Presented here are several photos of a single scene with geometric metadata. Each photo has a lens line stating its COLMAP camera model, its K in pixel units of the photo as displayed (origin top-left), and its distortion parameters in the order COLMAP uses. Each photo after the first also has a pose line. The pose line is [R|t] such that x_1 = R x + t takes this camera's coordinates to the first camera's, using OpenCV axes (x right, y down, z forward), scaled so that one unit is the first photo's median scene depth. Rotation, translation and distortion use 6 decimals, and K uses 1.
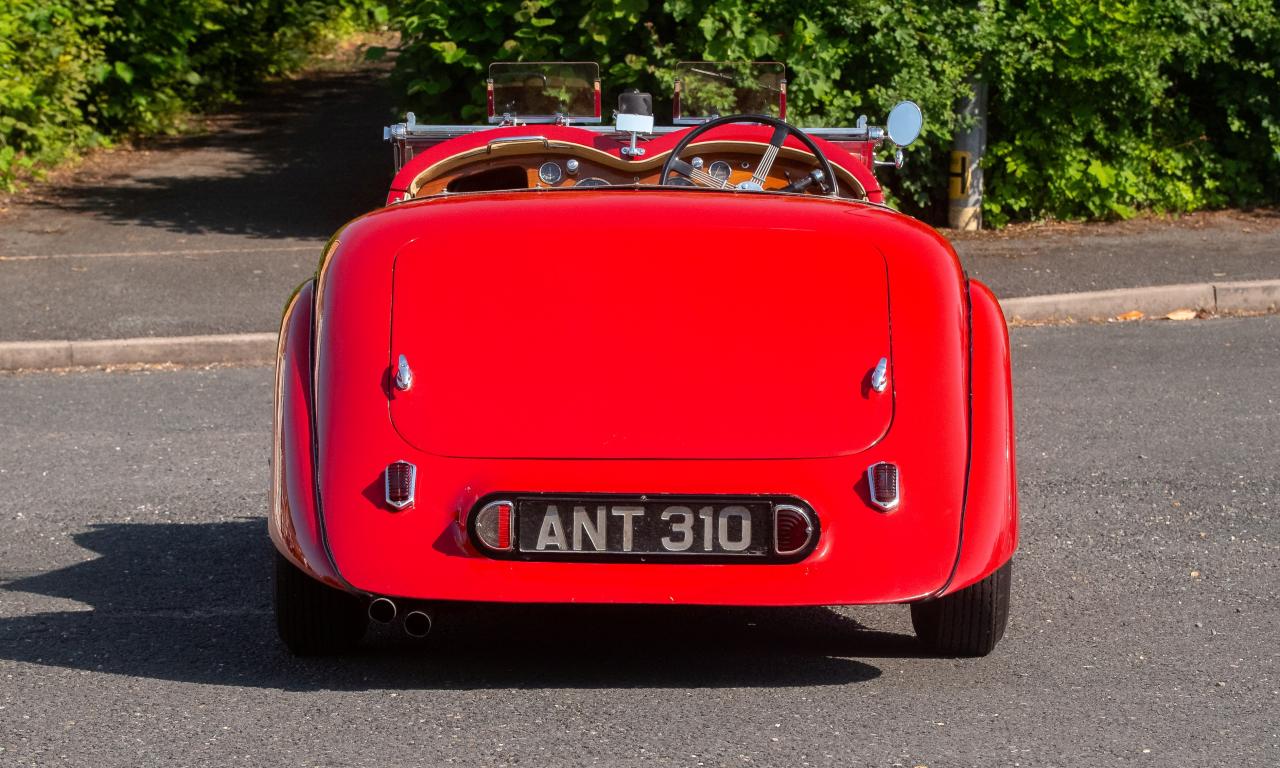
lens RADIAL K [[3923.0, 0, 590.6], [0, 3923.0, 406.0], [0, 0, 1]] dist [0.204123, 0.143667]
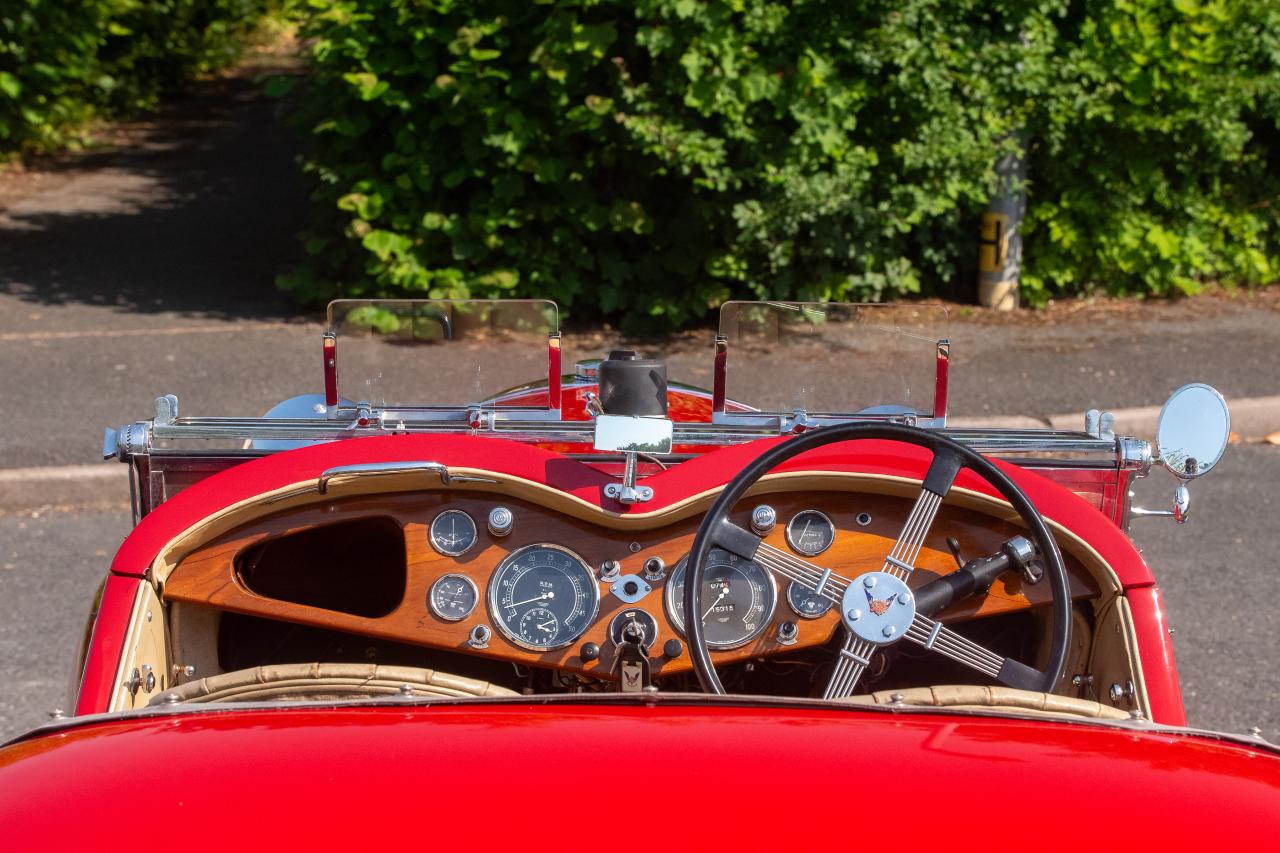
lens RADIAL K [[3850.6, 0, 640.0], [0, 3850.6, 426.5], [0, 0, 1]] dist [0.040295, 2.459069]
pose [[0.999627, 0.009613, 0.025579, 0.000088], [-0.009910, 0.999885, 0.011495, -0.030201], [-0.025466, -0.011744, 0.999607, 0.207754]]
